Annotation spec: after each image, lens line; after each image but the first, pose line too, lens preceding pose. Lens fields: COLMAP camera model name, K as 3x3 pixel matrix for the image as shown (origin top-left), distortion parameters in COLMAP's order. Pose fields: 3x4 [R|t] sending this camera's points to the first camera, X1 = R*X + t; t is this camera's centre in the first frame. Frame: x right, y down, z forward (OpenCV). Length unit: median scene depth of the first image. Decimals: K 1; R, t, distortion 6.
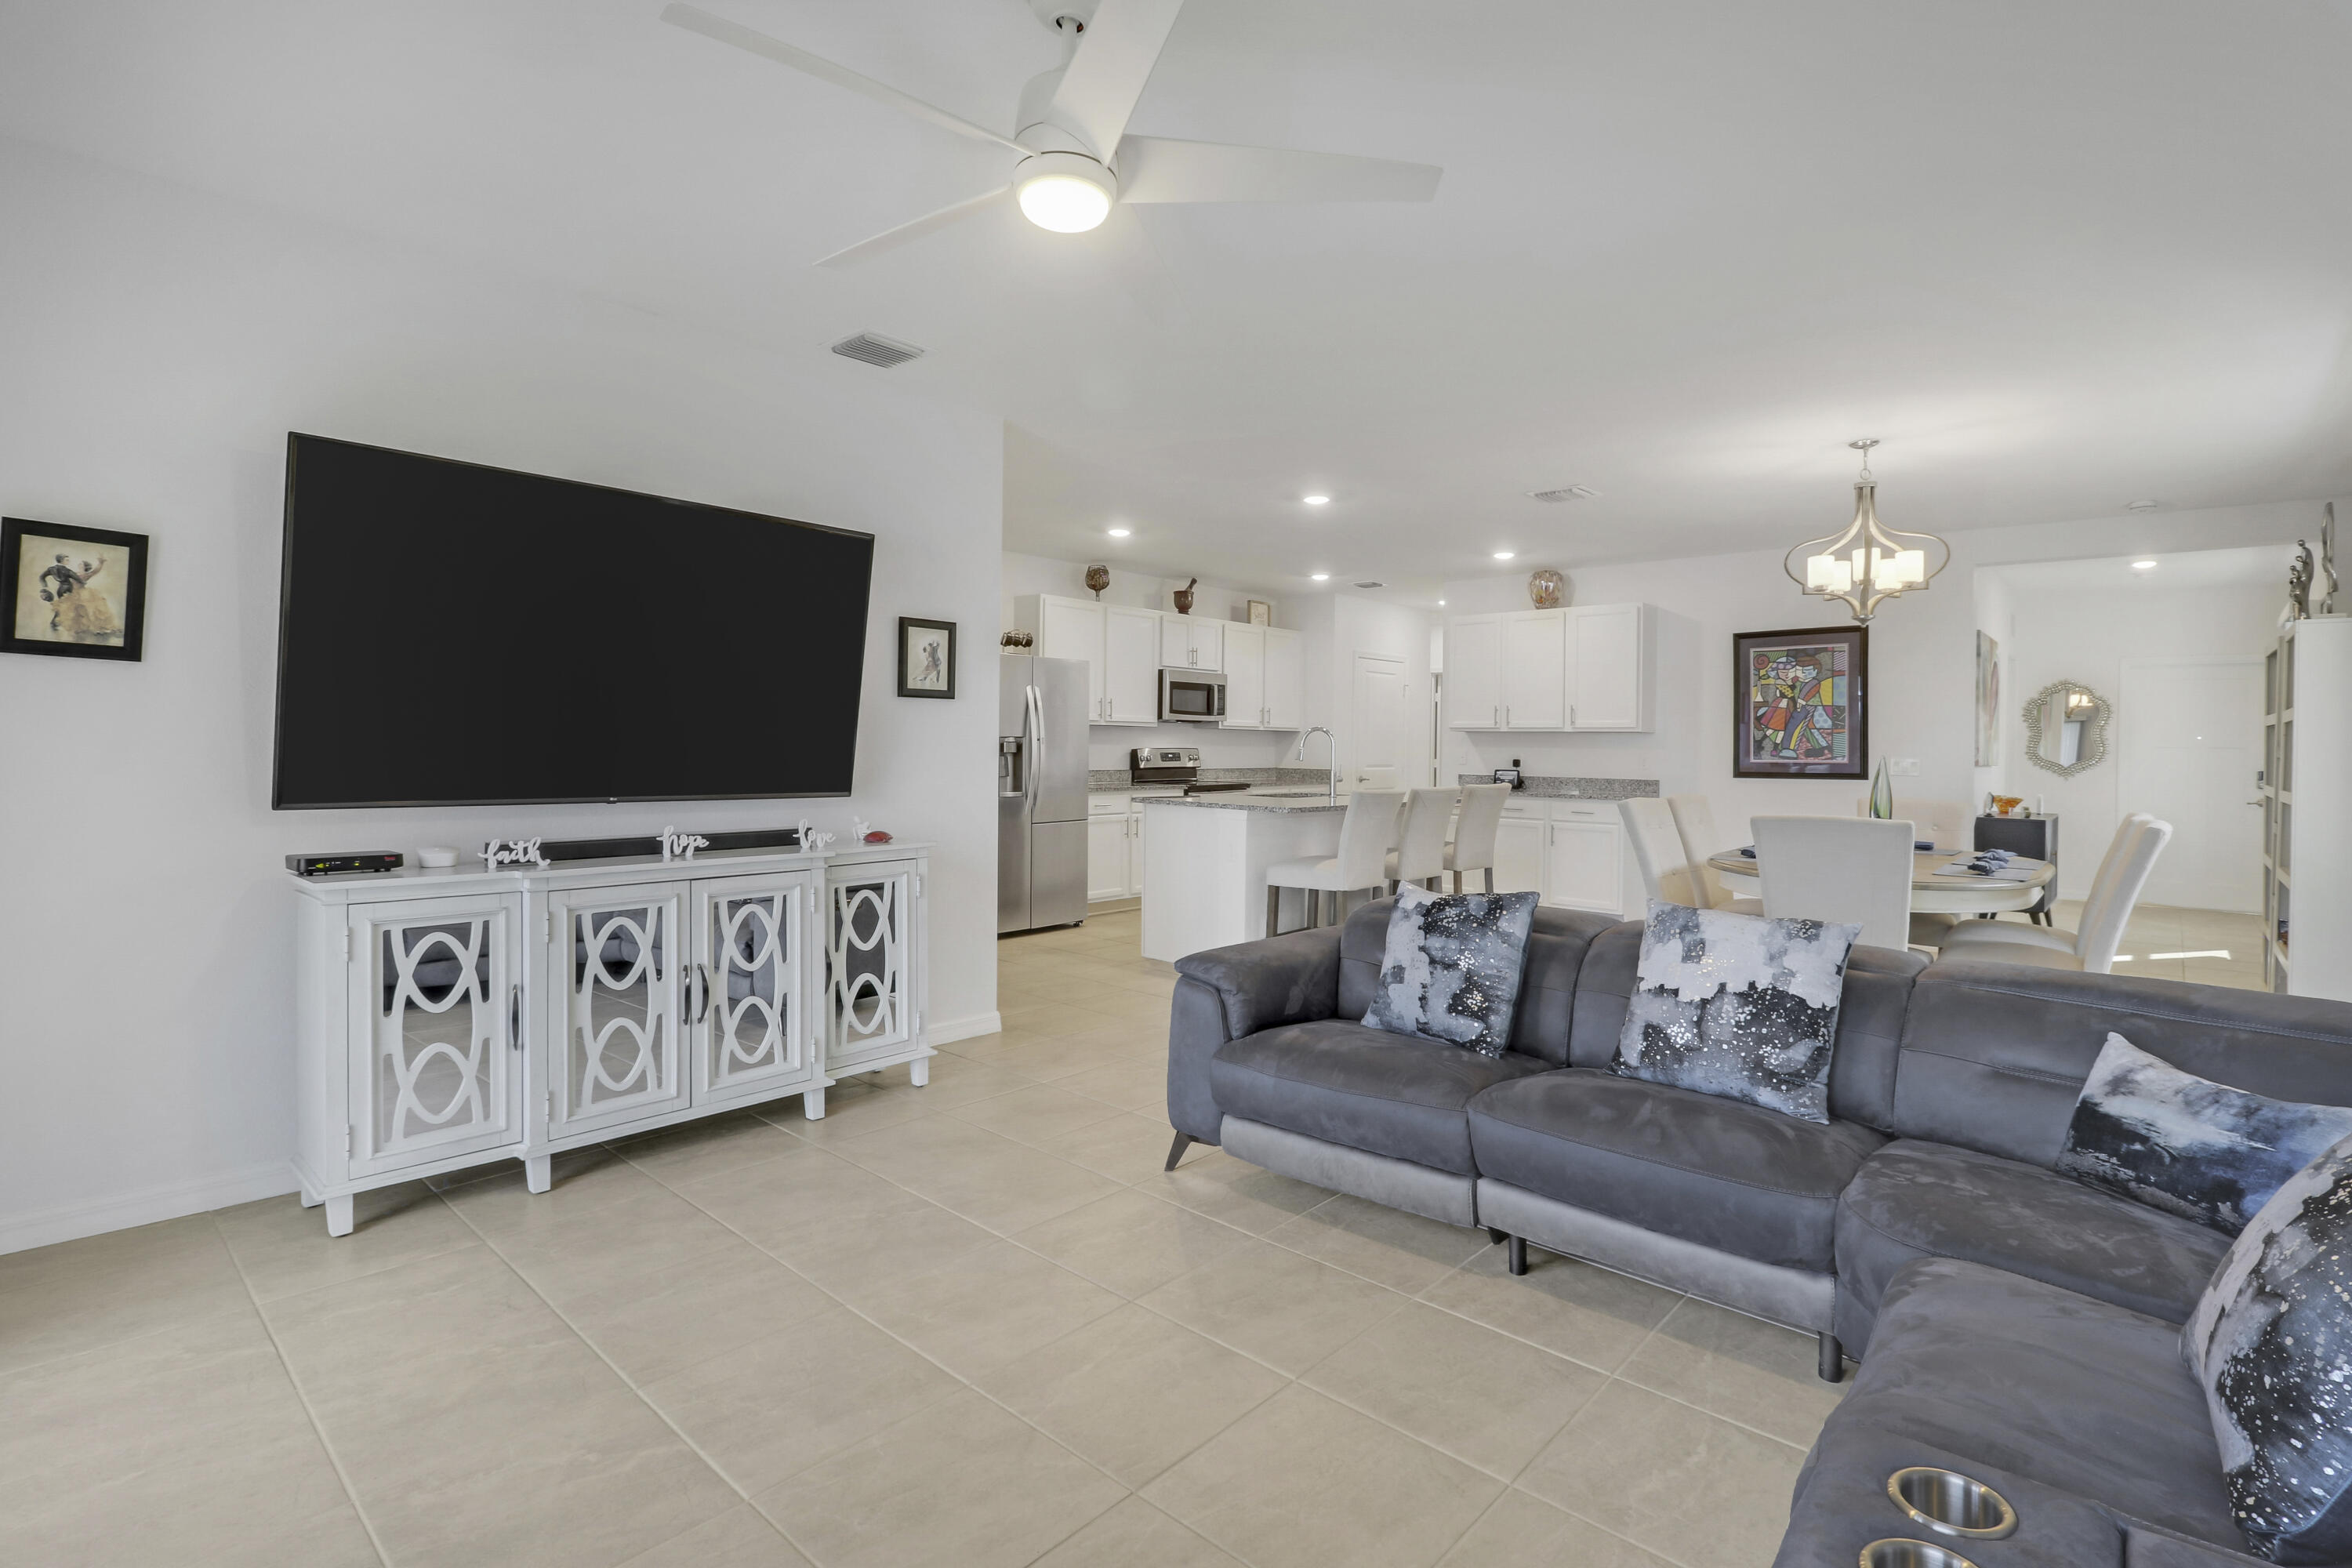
lens RADIAL K [[1098.3, 0, 1164.6], [0, 1098.3, 751.7], [0, 0, 1]] dist [0.004126, -0.015027]
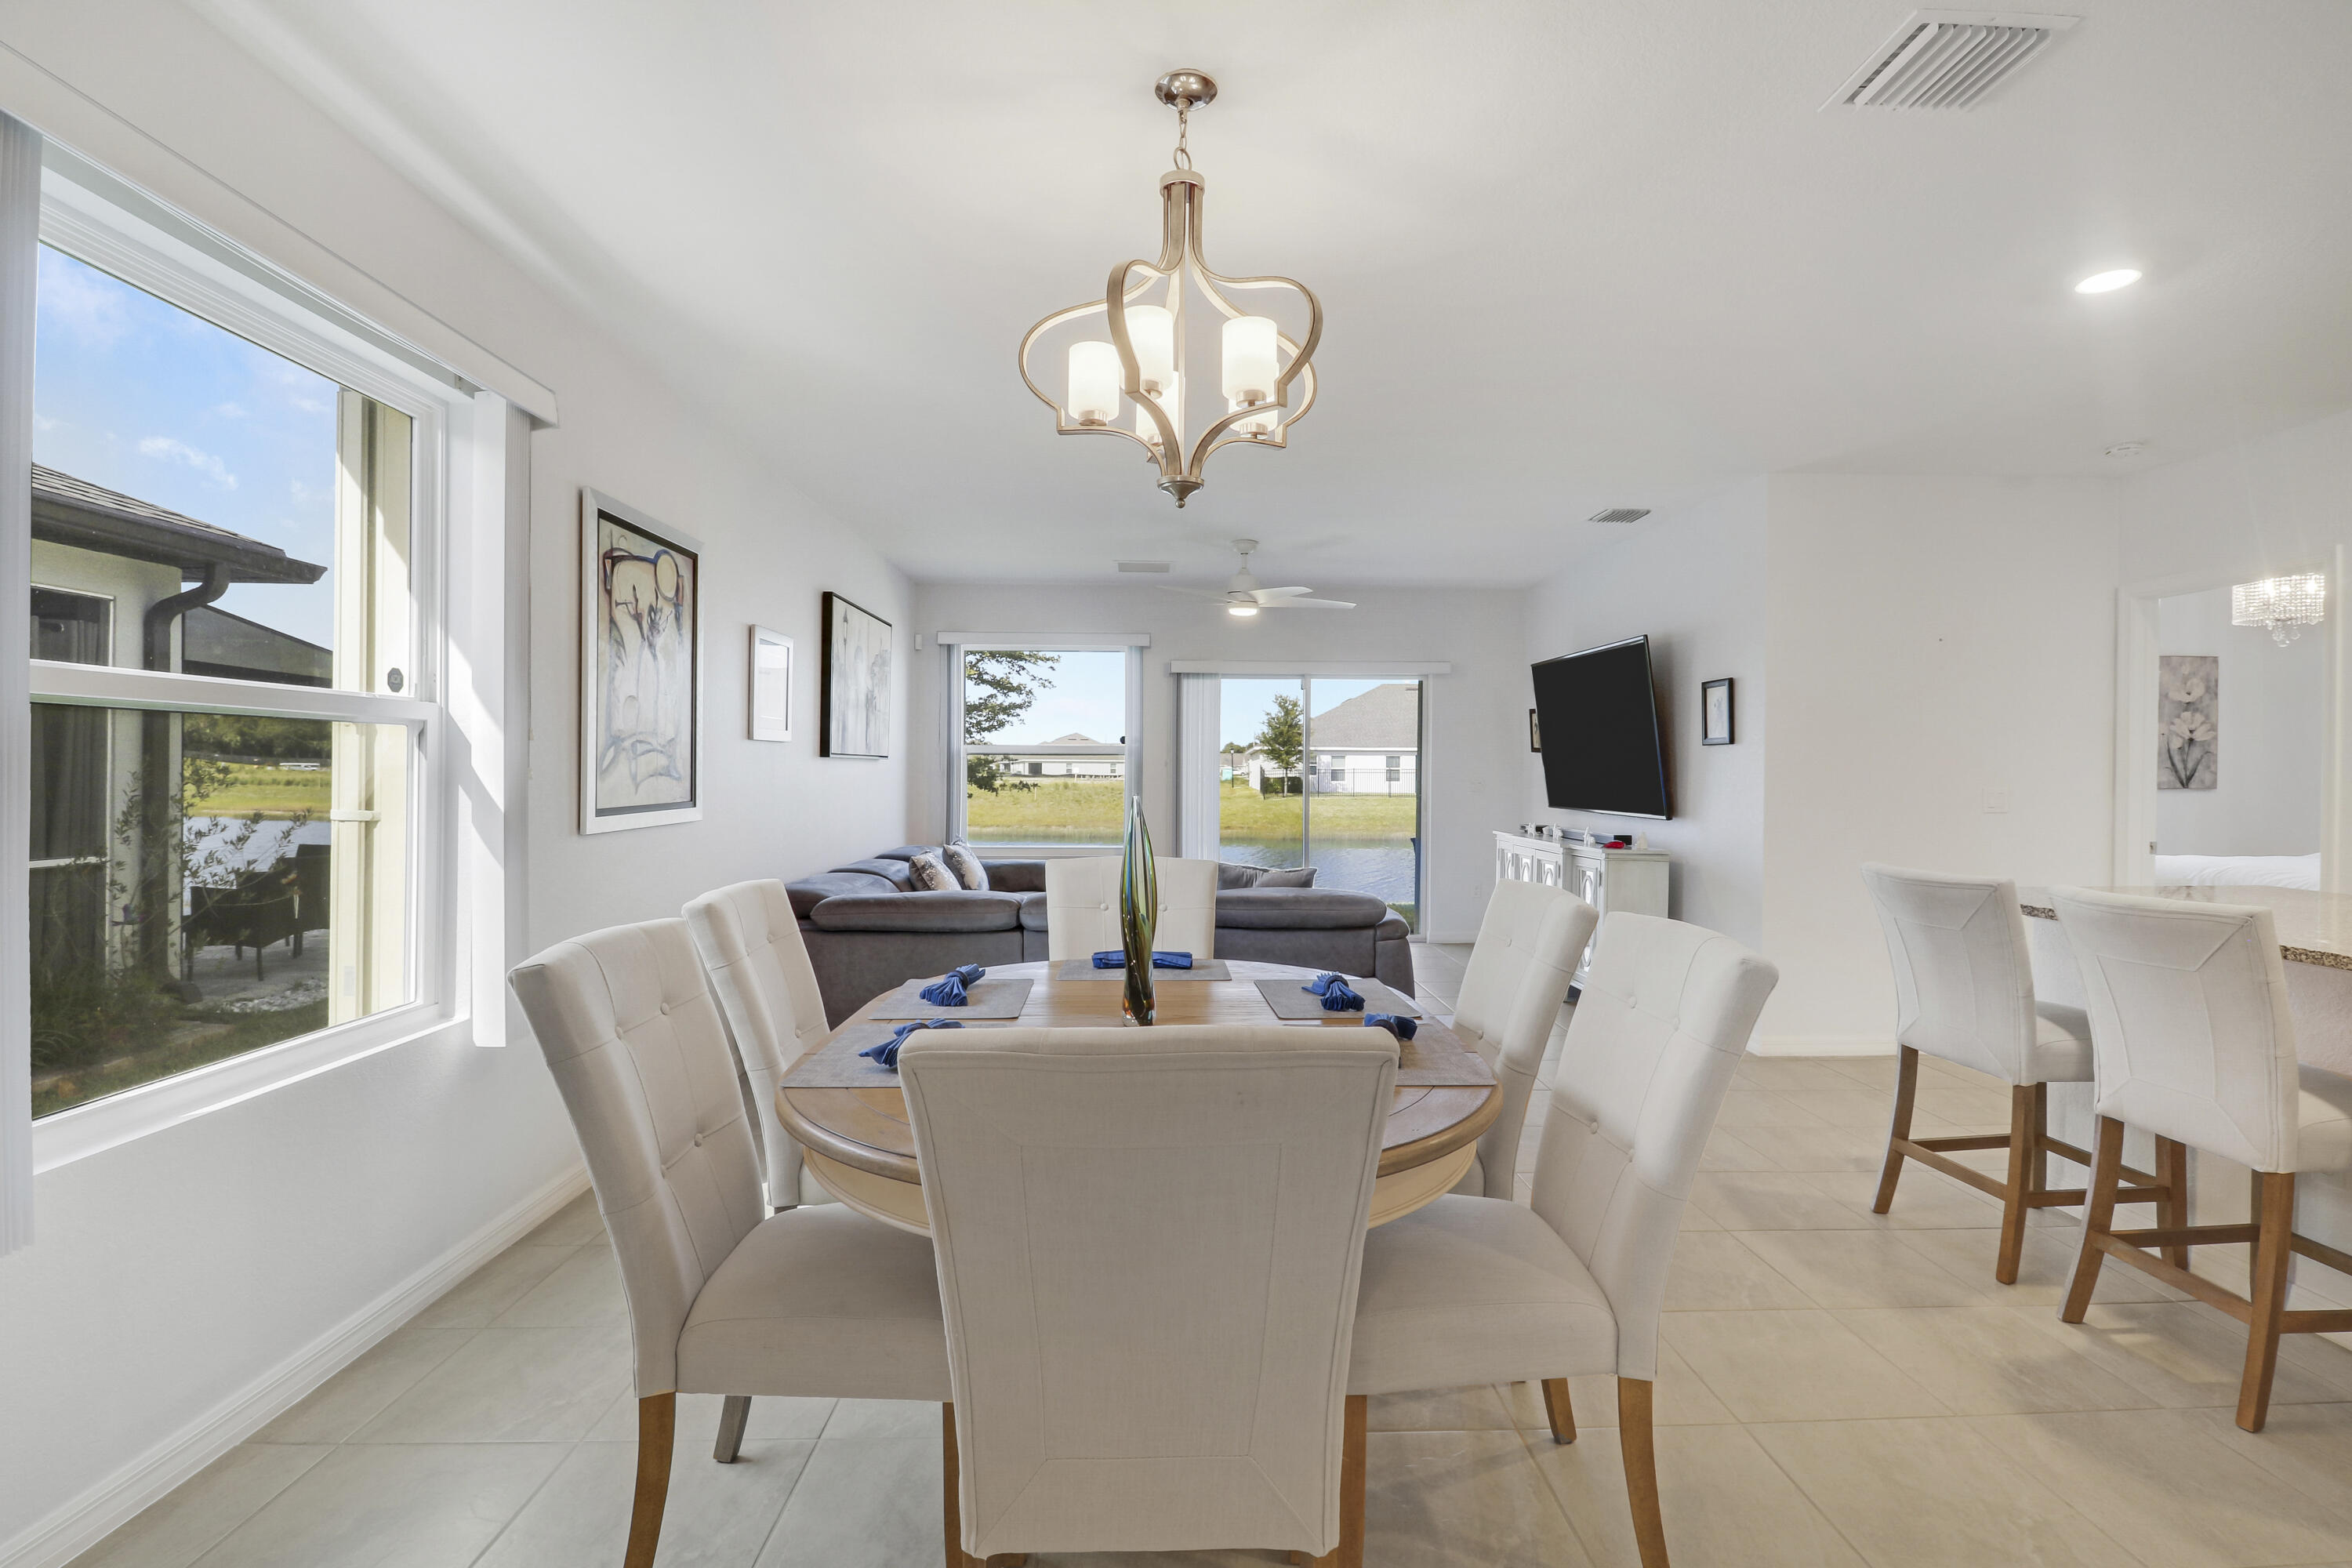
lens RADIAL K [[1098.3, 0, 1187.3], [0, 1098.3, 782.8], [0, 0, 1]] dist [0.004126, -0.015027]
pose [[-0.712250, -0.008443, -0.701875, 0.613799], [-0.018413, 0.999808, 0.006658, -0.002385], [0.701684, 0.017666, -0.712269, 0.855882]]
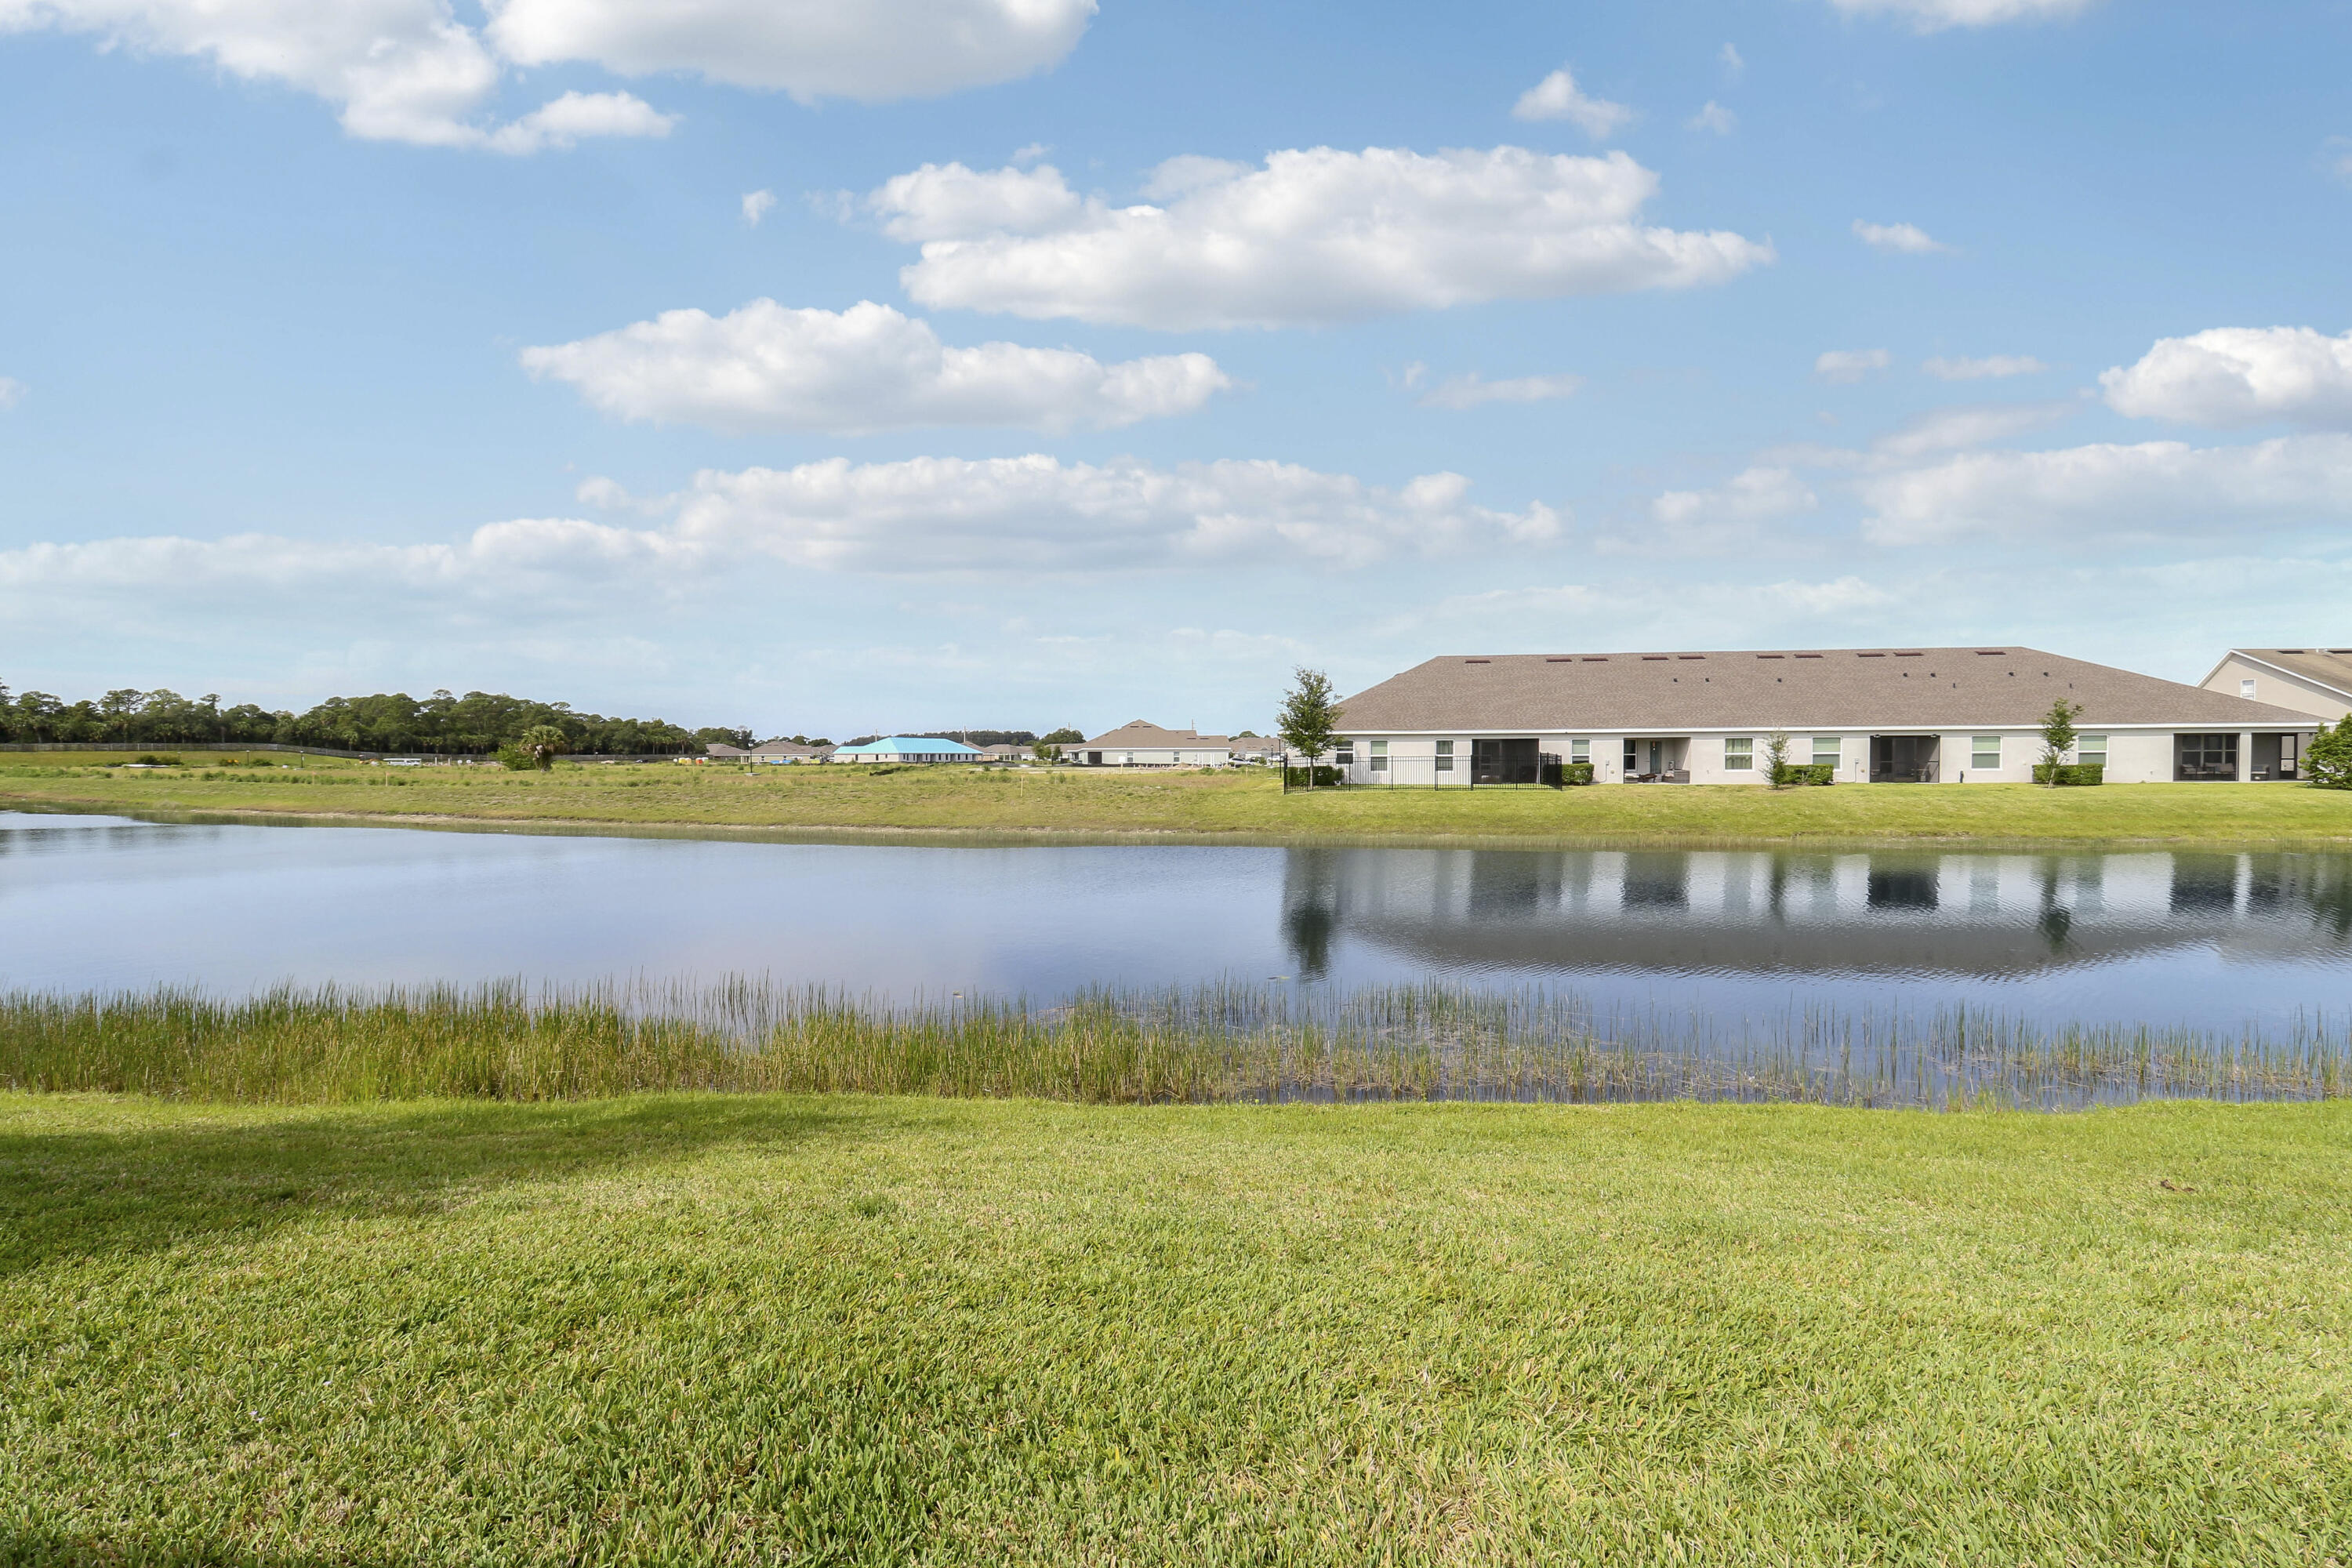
lens RADIAL K [[1097.7, 0, 1184.9], [0, 1097.7, 765.4], [0, 0, 1]] dist [-0.002469, -0.003627]
pose [[-0.772584, -0.004664, -0.634896, -0.617688], [-0.009227, 0.999950, 0.003883, -0.032753], [0.634846, 0.008859, -0.772588, 0.372970]]
